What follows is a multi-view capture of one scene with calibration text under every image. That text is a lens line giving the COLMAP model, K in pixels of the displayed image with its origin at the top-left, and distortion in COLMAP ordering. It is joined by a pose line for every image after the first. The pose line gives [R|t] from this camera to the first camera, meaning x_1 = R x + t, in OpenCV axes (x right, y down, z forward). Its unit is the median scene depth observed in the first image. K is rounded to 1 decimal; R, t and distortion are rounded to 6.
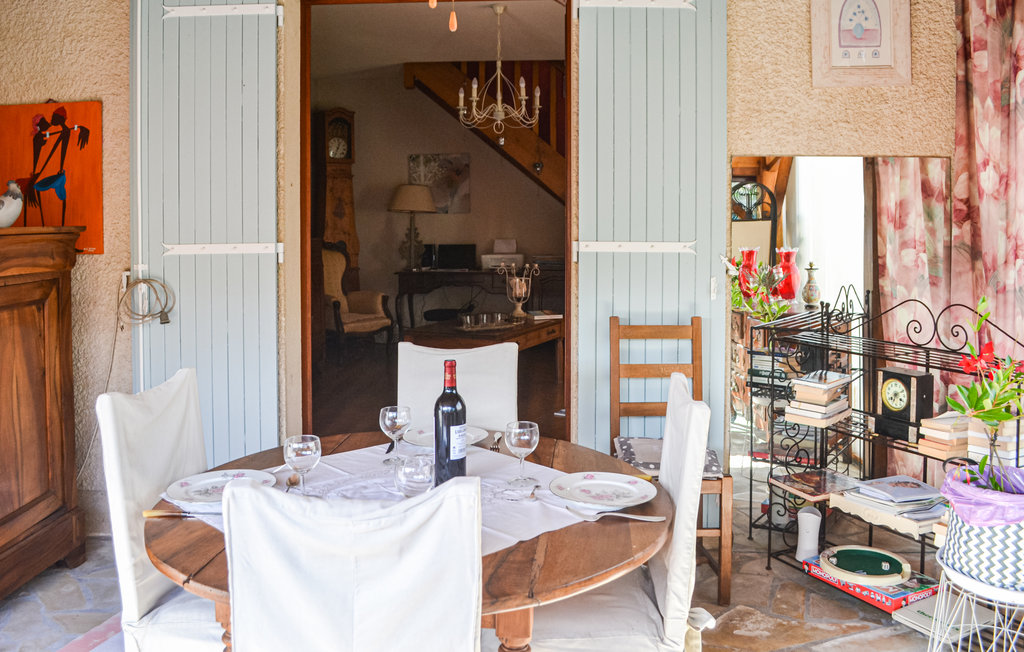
lens RADIAL K [[863.0, 0, 511.2], [0, 863.0, 256.7], [0, 0, 1]] dist [-0.107037, 0.001353]
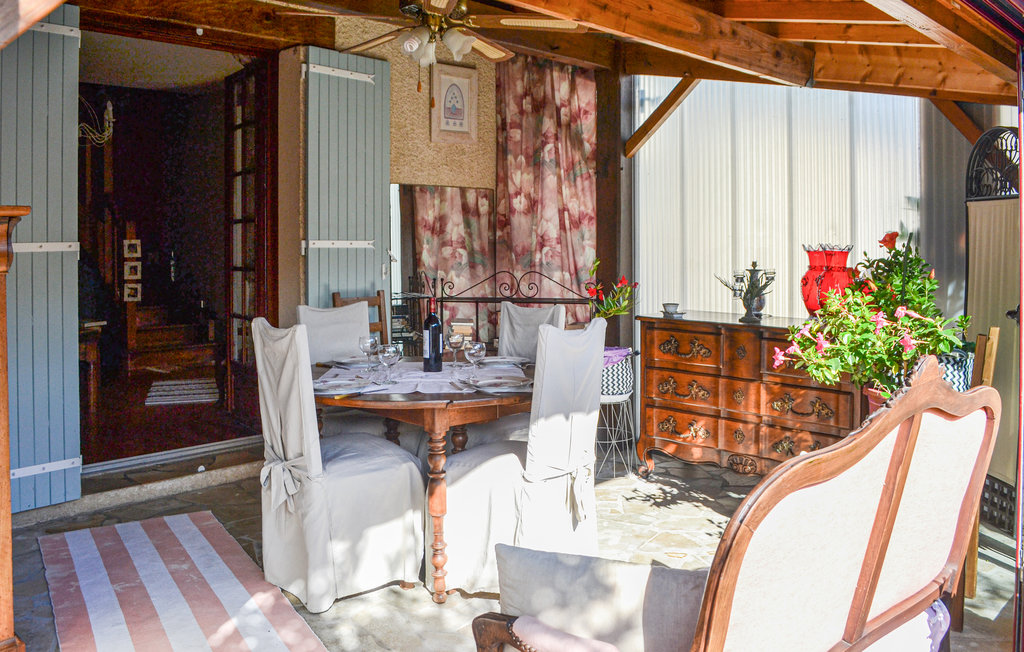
lens RADIAL K [[863.0, 0, 511.2], [0, 863.0, 256.7], [0, 0, 1]] dist [-0.107037, 0.001353]
pose [[0.640040, -0.014343, 0.768207, -0.780544], [0.037564, 0.999214, -0.012640, 0.039038], [-0.767423, 0.036947, 0.640076, -0.128404]]
